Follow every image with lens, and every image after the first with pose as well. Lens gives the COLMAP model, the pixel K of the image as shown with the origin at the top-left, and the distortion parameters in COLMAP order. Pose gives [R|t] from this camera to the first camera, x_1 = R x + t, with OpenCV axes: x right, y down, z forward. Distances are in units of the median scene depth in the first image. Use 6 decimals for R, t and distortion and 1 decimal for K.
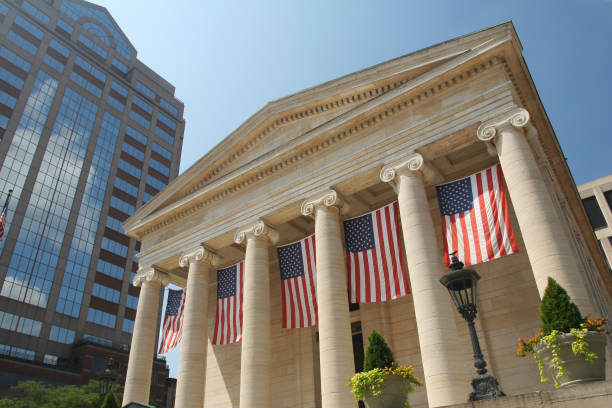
lens RADIAL K [[464.2, 0, 306.0], [0, 464.2, 212.4], [0, 0, 1]] dist [-0.067239, 0.002995]
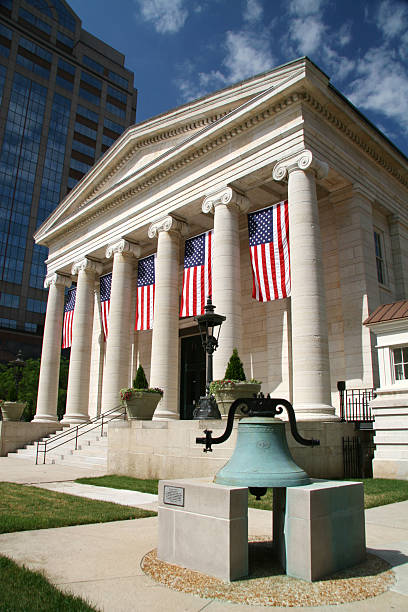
lens RADIAL K [[464.2, 0, 204.0], [0, 464.2, 306.0], [0, 0, 1]] dist [-0.067239, 0.002995]
pose [[0.985192, 0.007780, -0.171277, 0.170071], [0.039757, 0.961375, 0.272355, -0.072480], [0.166781, -0.275131, 0.946830, -0.063266]]
